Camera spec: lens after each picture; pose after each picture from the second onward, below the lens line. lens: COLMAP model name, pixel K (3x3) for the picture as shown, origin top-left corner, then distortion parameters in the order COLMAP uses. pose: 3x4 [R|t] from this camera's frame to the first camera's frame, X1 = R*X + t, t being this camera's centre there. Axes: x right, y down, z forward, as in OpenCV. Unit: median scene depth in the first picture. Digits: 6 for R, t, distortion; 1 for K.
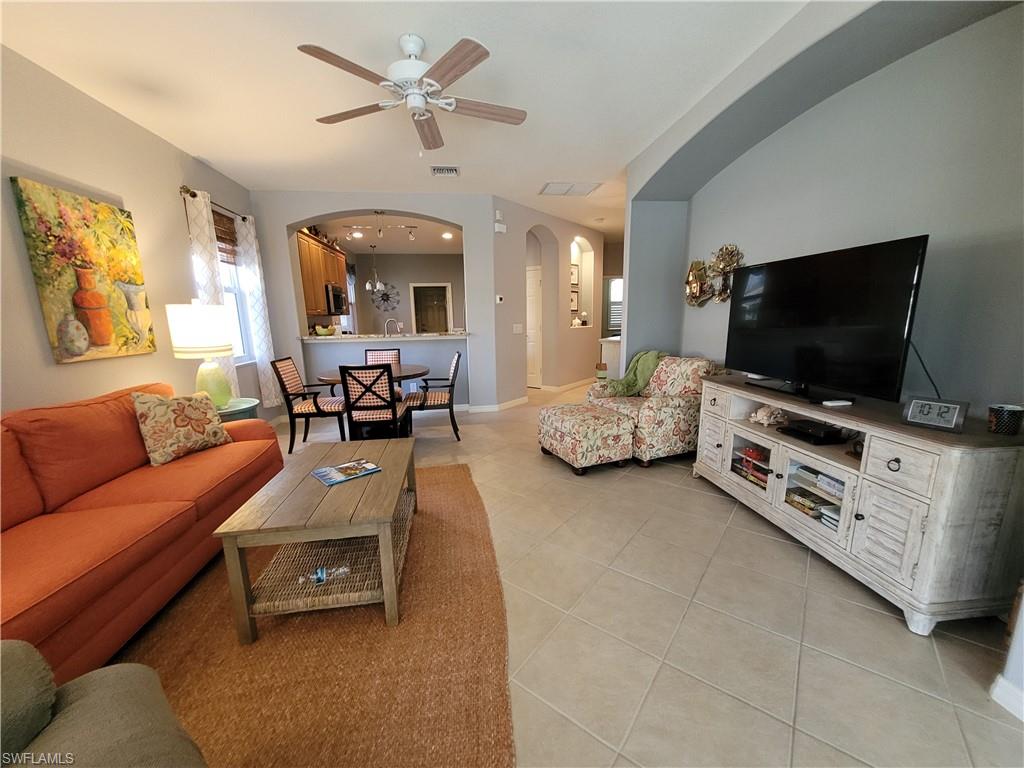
lens RADIAL K [[401.1, 0, 511.0], [0, 401.1, 390.1], [0, 0, 1]] dist [0.004060, -0.000272]
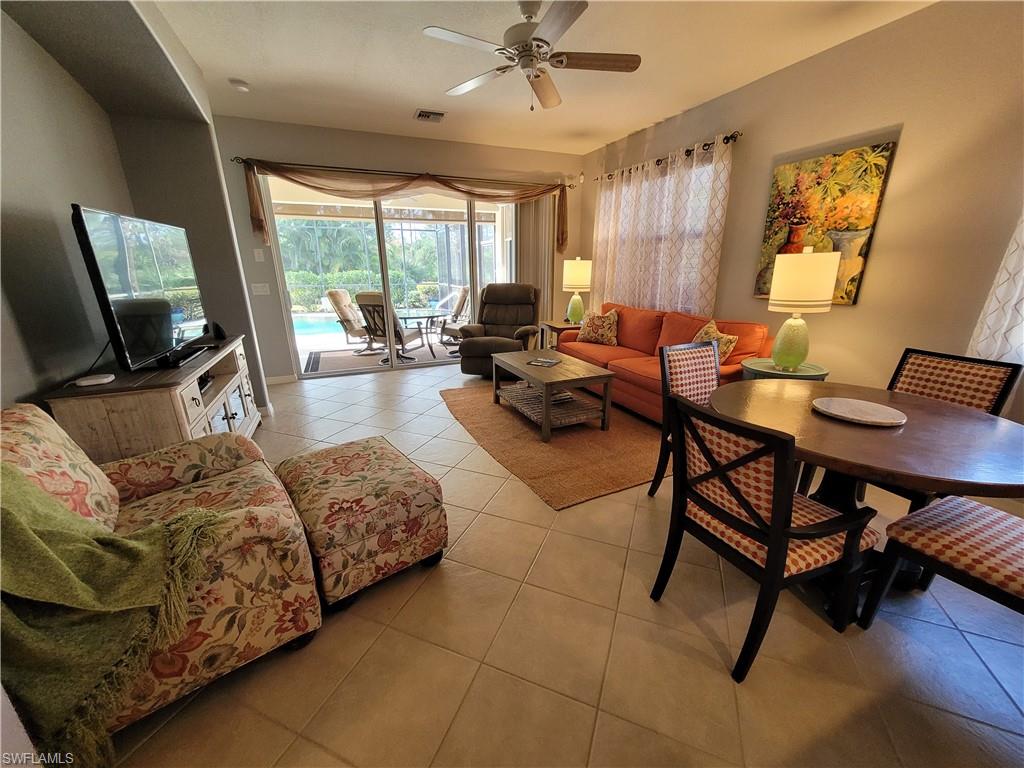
lens RADIAL K [[401.1, 0, 512.2], [0, 401.1, 393.8], [0, 0, 1]] dist [0.004060, -0.000272]
pose [[-0.964197, 0.103046, -0.244347, 0.129484], [-0.027329, 0.877899, 0.478066, -0.397040], [0.263775, 0.467627, -0.843651, 1.972811]]
